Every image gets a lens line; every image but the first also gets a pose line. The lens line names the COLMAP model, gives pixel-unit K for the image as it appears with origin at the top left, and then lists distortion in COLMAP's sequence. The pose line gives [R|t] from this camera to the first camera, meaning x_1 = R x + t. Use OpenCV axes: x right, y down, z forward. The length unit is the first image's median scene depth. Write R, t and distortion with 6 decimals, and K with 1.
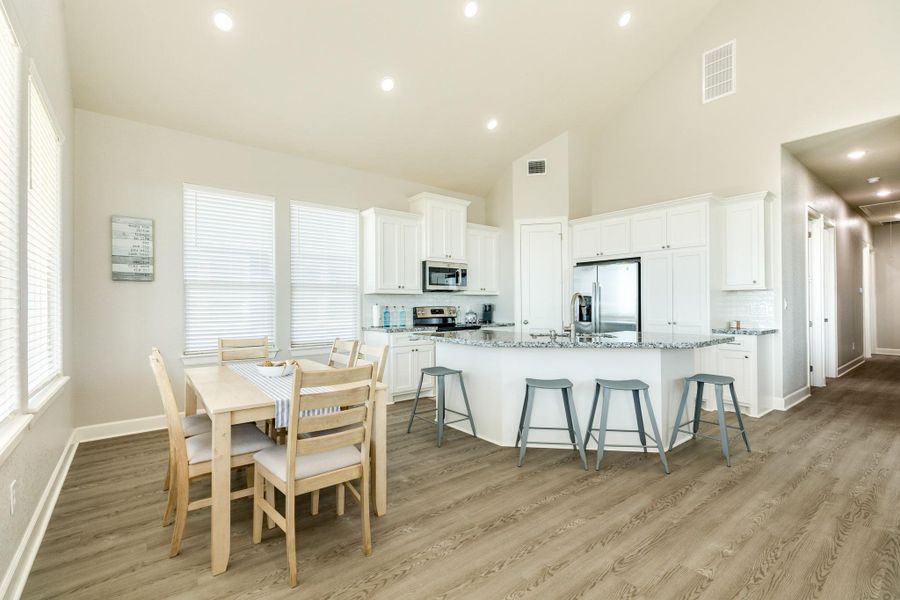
lens RADIAL K [[402.2, 0, 448.4], [0, 402.2, 300.5], [0, 0, 1]] dist [0.008067, -0.000050]
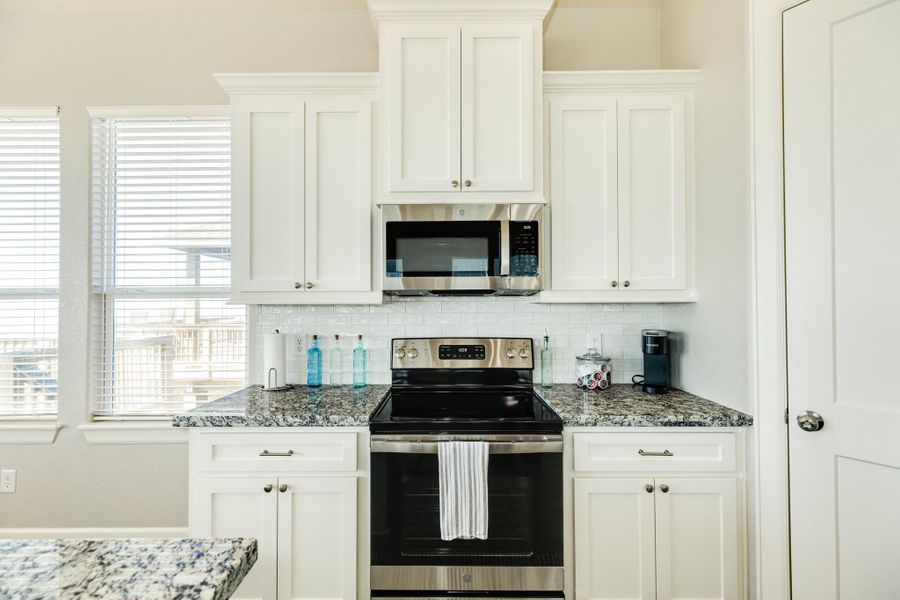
lens RADIAL K [[402.2, 0, 448.4], [0, 402.2, 300.5], [0, 0, 1]] dist [0.008067, -0.000050]
pose [[0.782745, -0.007395, -0.622298, 0.221193], [0.005341, 0.999972, -0.005165, -0.018888], [0.622319, 0.000719, 0.782763, 0.873982]]
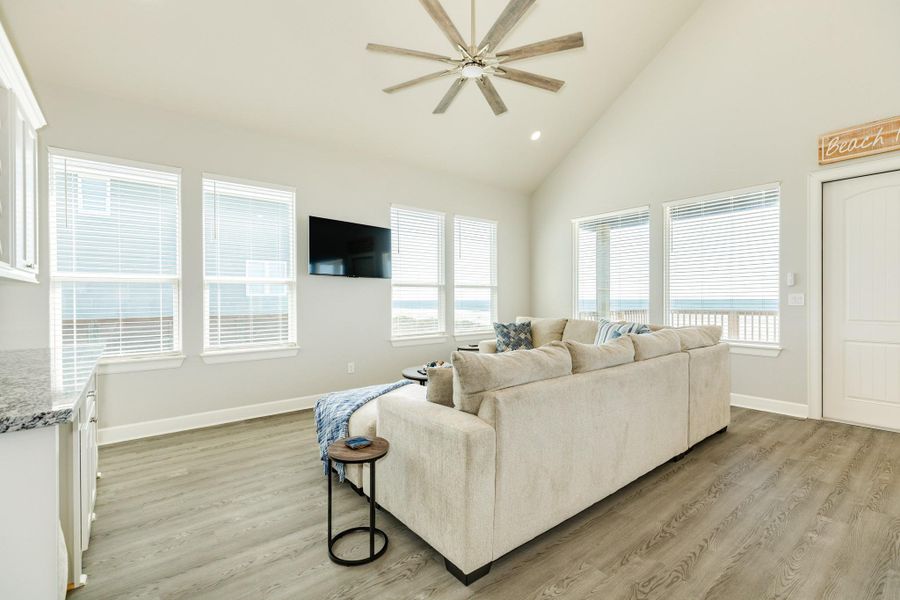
lens RADIAL K [[402.2, 0, 448.4], [0, 402.2, 300.5], [0, 0, 1]] dist [0.008067, -0.000050]
pose [[-0.999954, 0.008555, -0.004241, 0.663547], [0.008576, 0.999951, -0.004864, 0.001017], [0.004199, -0.004901, -0.999979, 0.832028]]
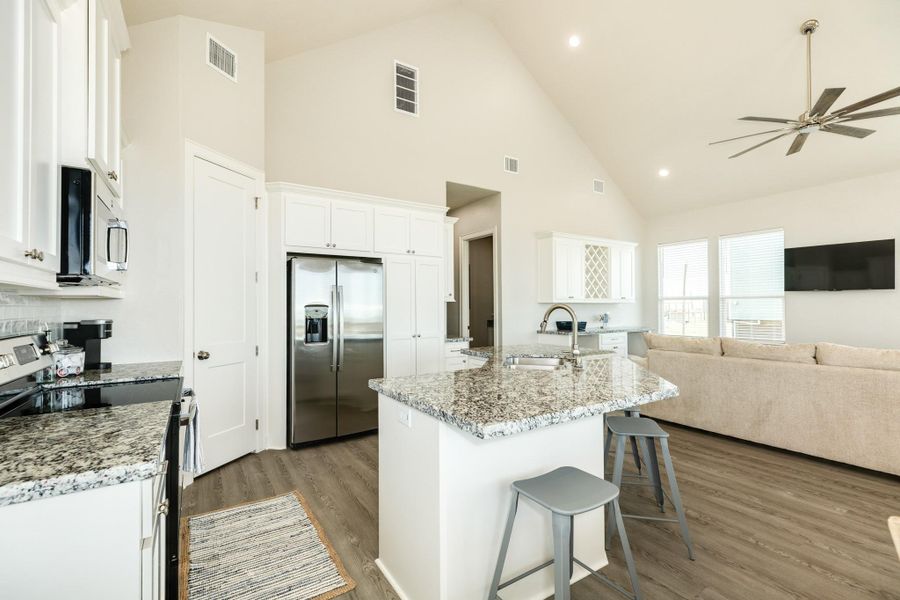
lens RADIAL K [[402.2, 0, 448.4], [0, 402.2, 300.5], [0, 0, 1]] dist [0.008067, -0.000050]
pose [[0.101961, 0.022758, 0.994528, -0.340395], [-0.005264, 0.999737, -0.022338, -0.004634], [-0.994774, -0.002957, 0.102054, 0.823204]]
